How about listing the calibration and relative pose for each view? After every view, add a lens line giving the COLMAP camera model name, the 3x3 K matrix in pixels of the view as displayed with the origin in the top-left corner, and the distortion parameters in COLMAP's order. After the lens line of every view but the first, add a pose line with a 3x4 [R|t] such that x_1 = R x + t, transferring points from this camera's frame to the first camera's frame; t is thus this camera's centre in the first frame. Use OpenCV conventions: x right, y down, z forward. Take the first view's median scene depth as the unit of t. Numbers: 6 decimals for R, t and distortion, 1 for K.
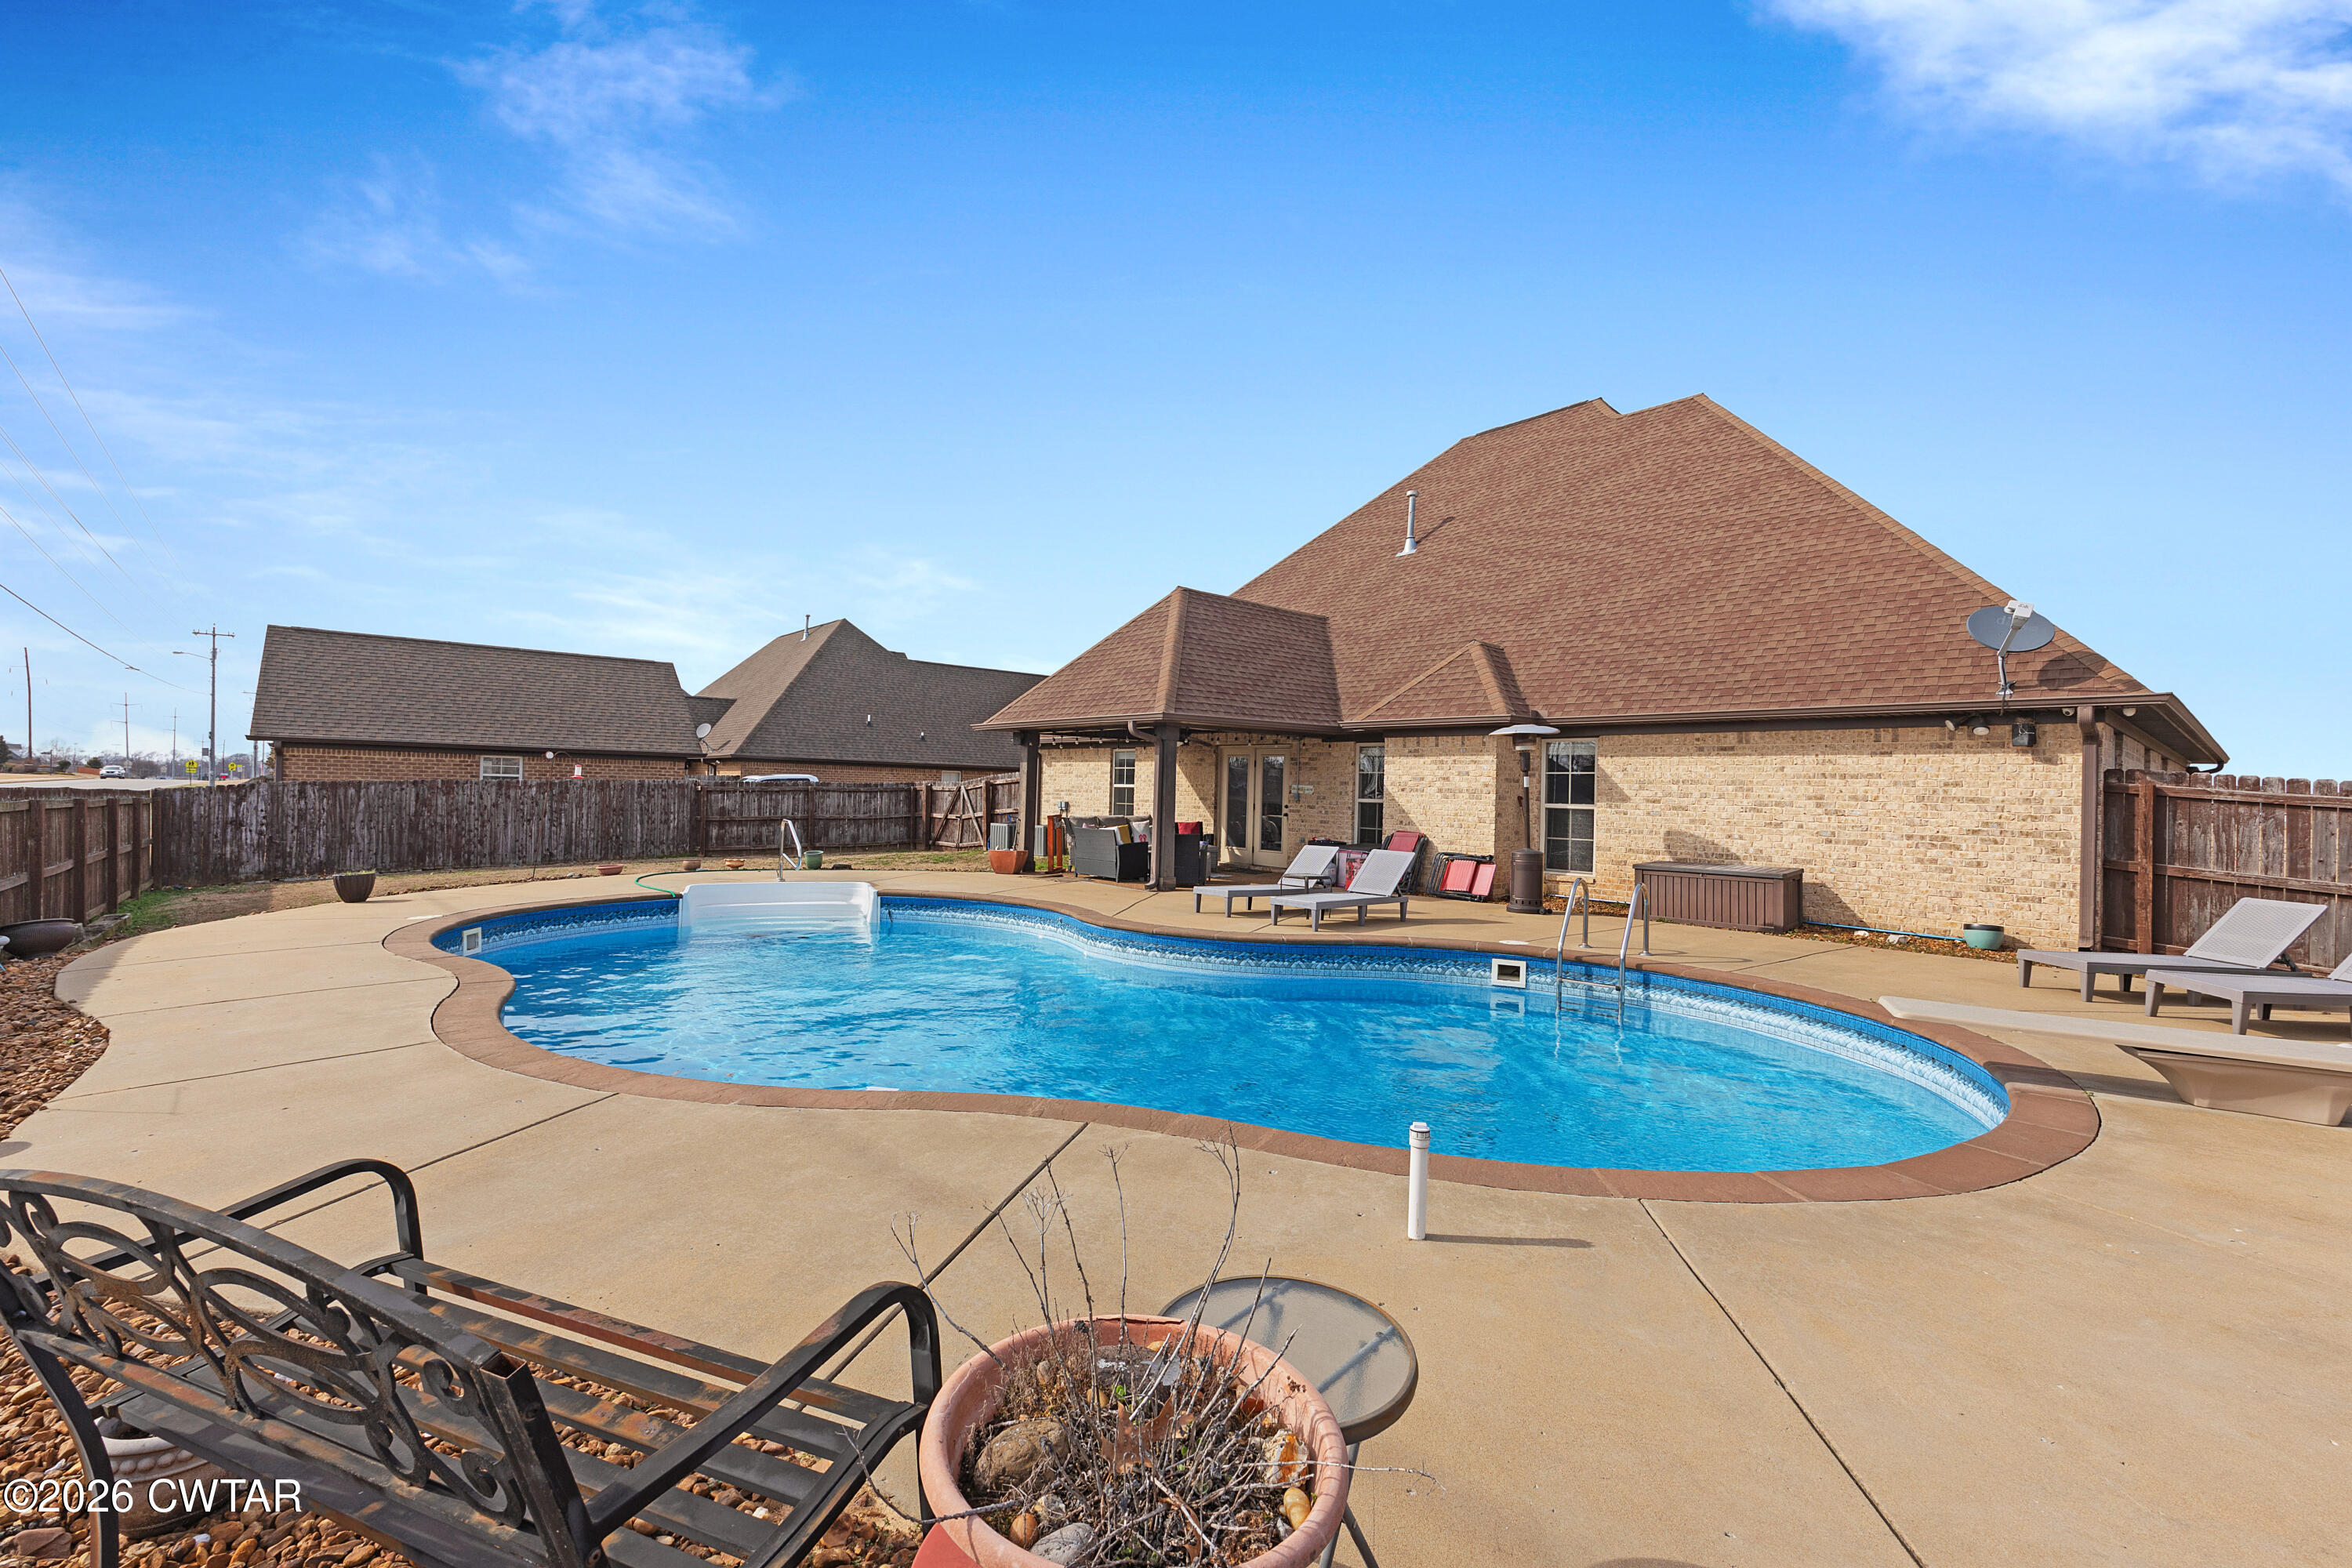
lens RADIAL K [[951.7, 0, 1176.8], [0, 951.7, 789.8], [0, 0, 1]] dist [-0.000012, 0.000284]
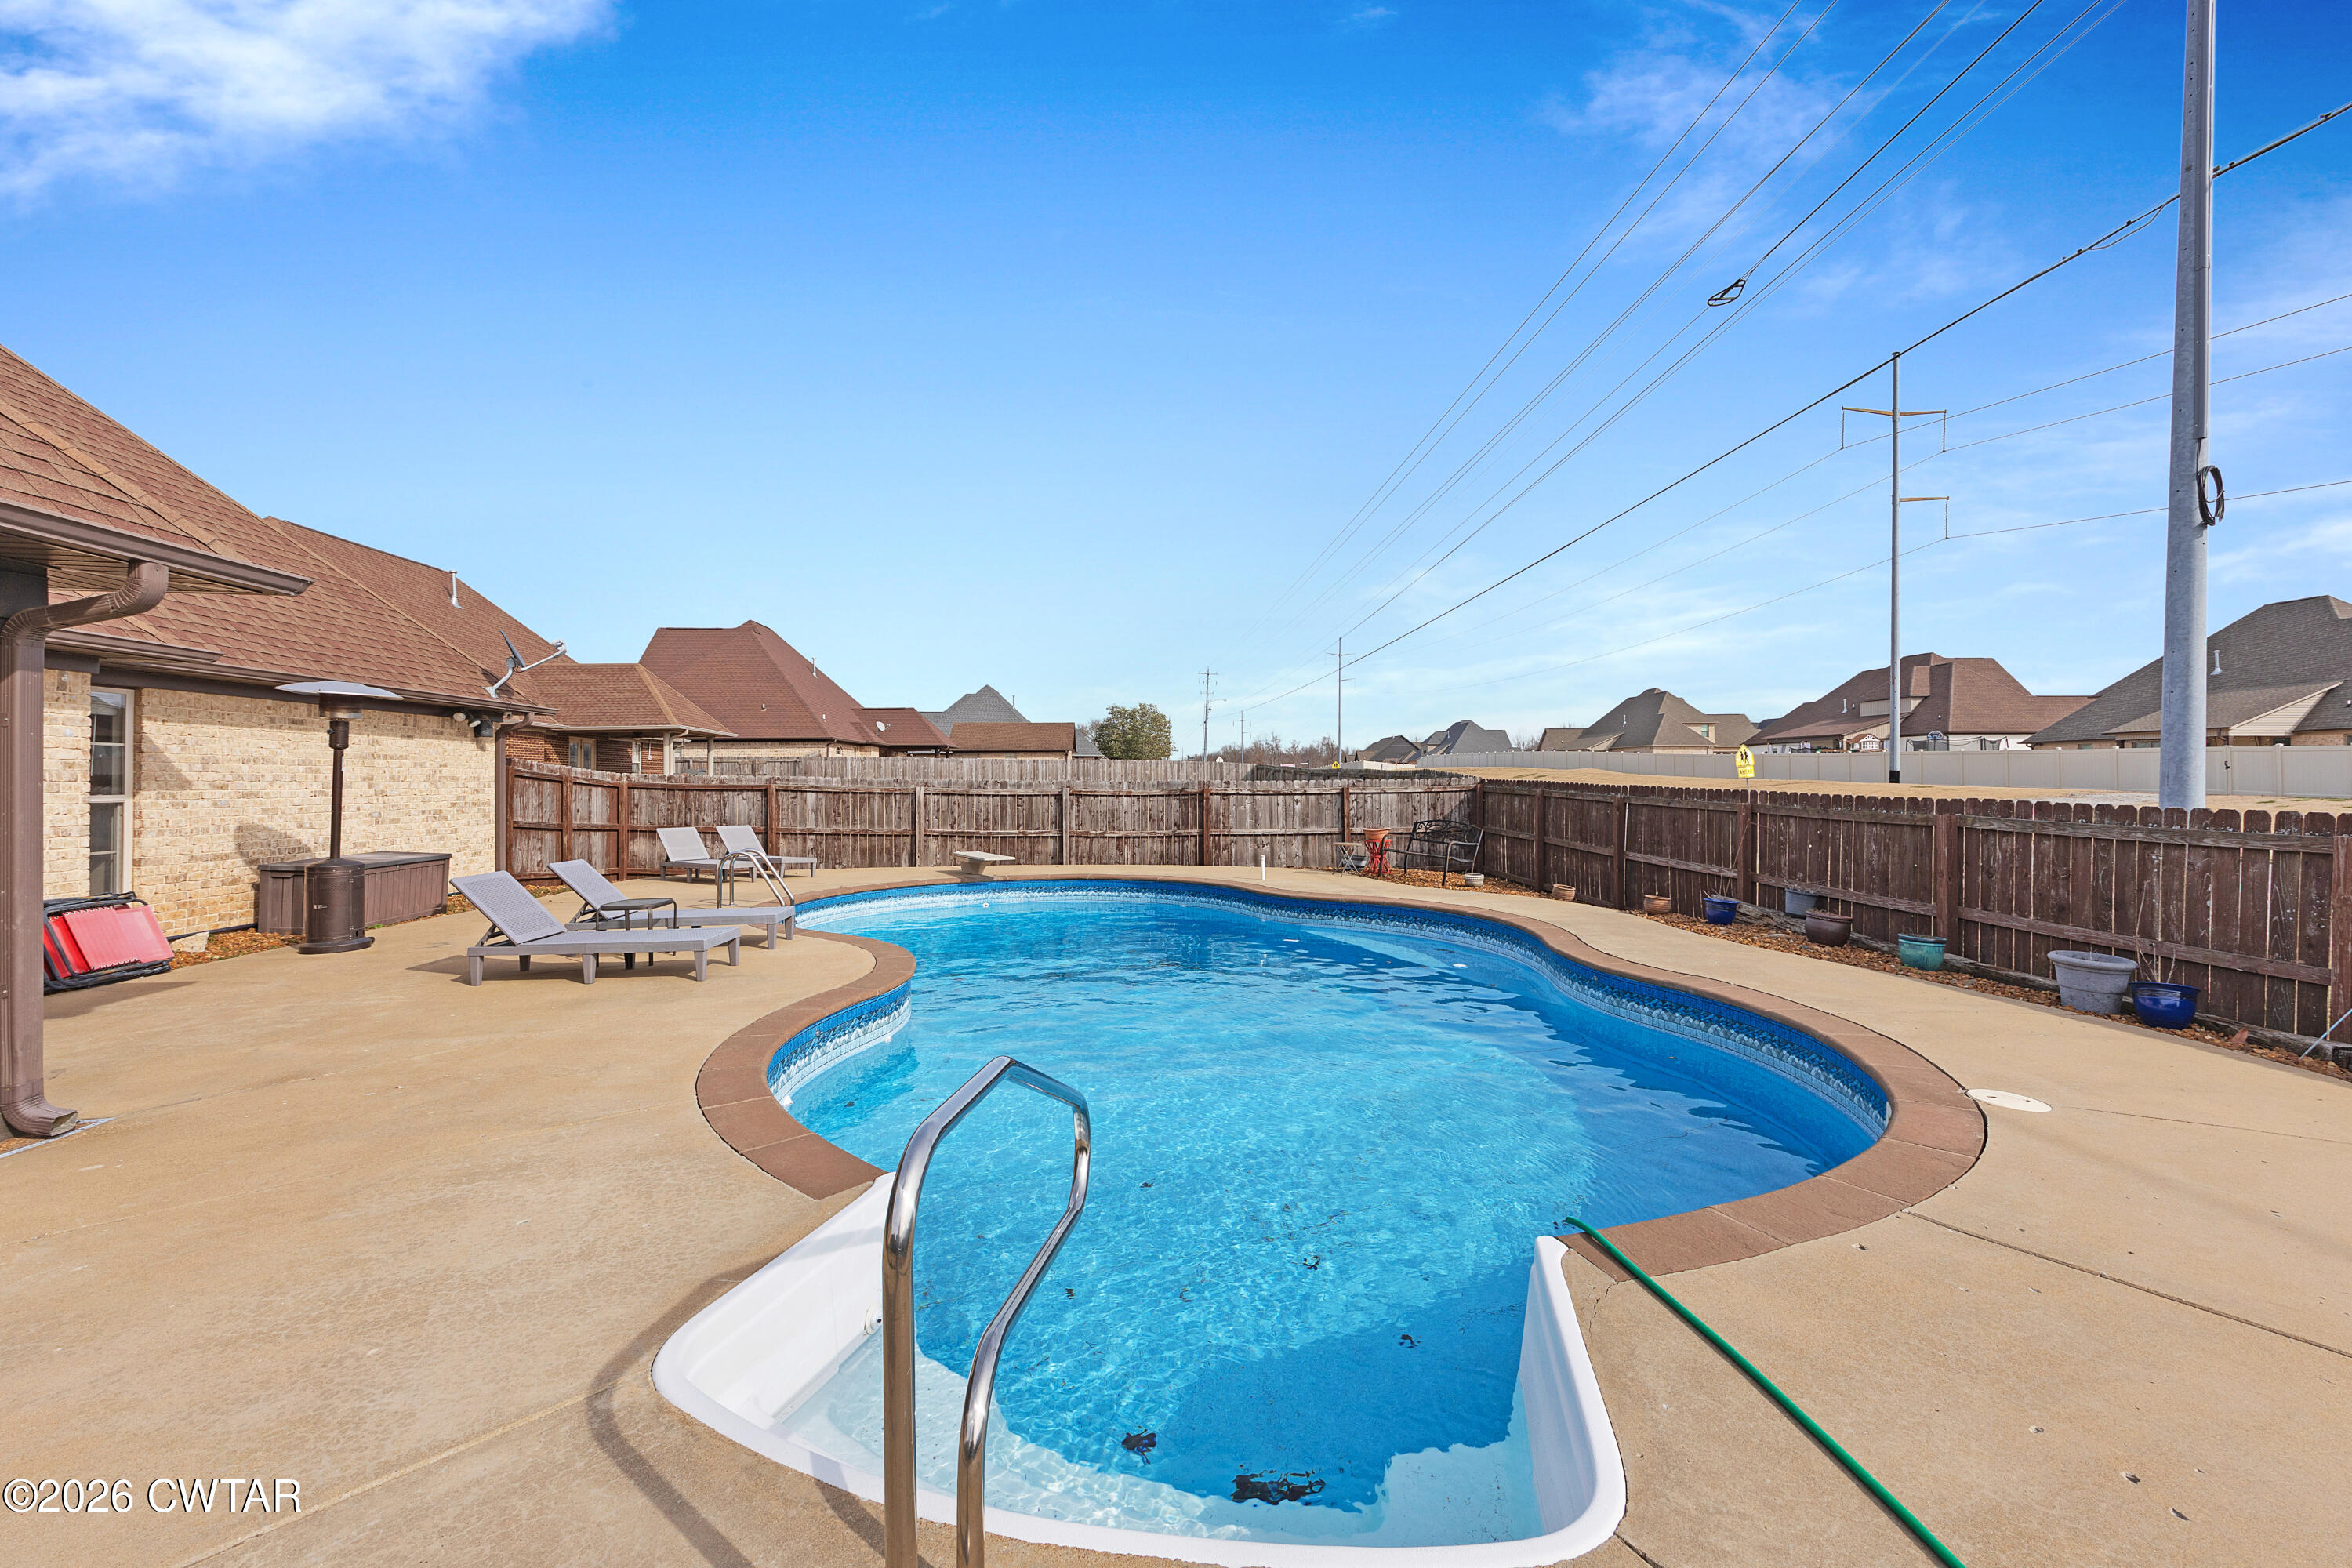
lens RADIAL K [[951.7, 0, 1177.4], [0, 951.7, 785.5], [0, 0, 1]] dist [-0.000012, 0.000284]
pose [[-0.784923, -0.031105, 0.618812, -0.589490], [-0.026149, 0.999512, 0.017073, -0.023121], [-0.619041, -0.002780, -0.785354, 1.249805]]
